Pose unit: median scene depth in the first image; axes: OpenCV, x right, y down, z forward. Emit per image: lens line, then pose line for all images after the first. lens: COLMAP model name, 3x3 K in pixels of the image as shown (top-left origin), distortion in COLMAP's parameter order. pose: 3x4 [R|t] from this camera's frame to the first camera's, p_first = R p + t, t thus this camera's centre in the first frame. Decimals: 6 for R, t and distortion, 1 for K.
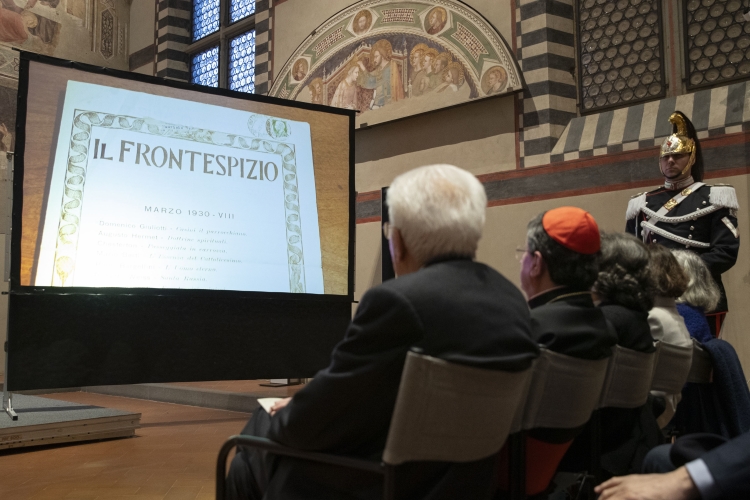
lens RADIAL K [[670.2, 0, 372.8], [0, 670.2, 283.1], [0, 0, 1]] dist [-0.084705, 0.119128]
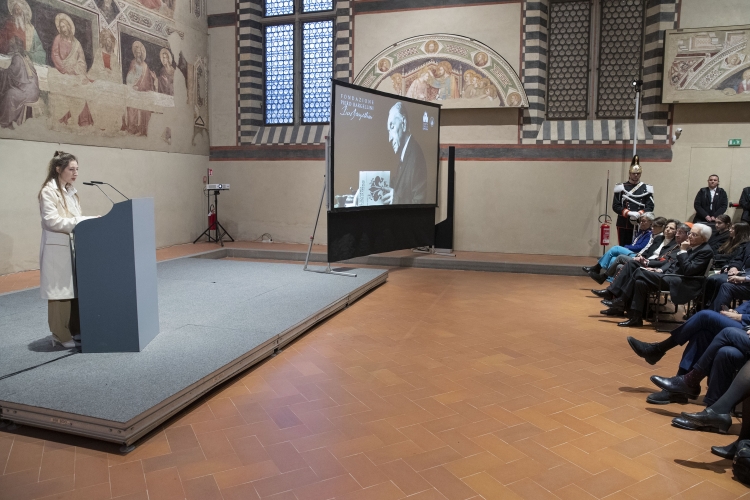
lens RADIAL K [[538.2, 0, 375.0], [0, 538.2, 250.0], [0, 0, 1]] dist [-0.116347, 0.099743]
pose [[0.922291, -0.039397, 0.384483, -0.819552], [-0.037913, 0.980771, 0.191444, -0.145119], [-0.384632, -0.191144, 0.903063, -0.367652]]
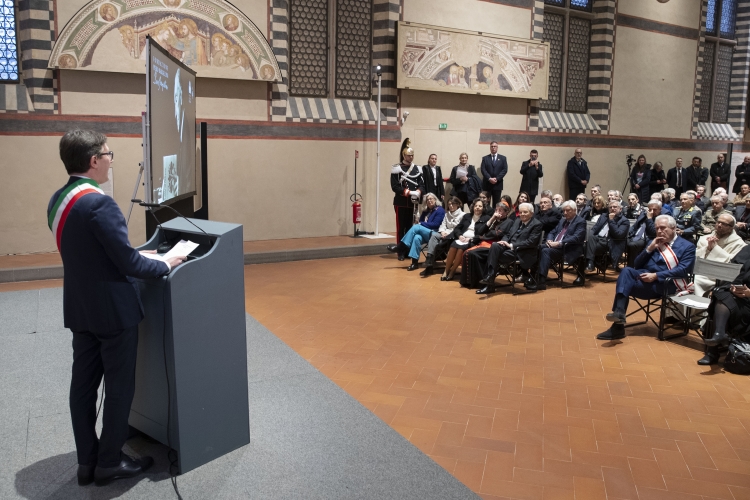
lens RADIAL K [[610.5, 0, 373.7], [0, 610.5, 234.8], [0, 0, 1]] dist [-0.065796, 0.002860]
pose [[0.380980, -0.119123, 0.916877, -1.262834], [-0.080673, 0.983601, 0.161313, -0.153074], [-0.921057, -0.135424, 0.365122, 0.051786]]
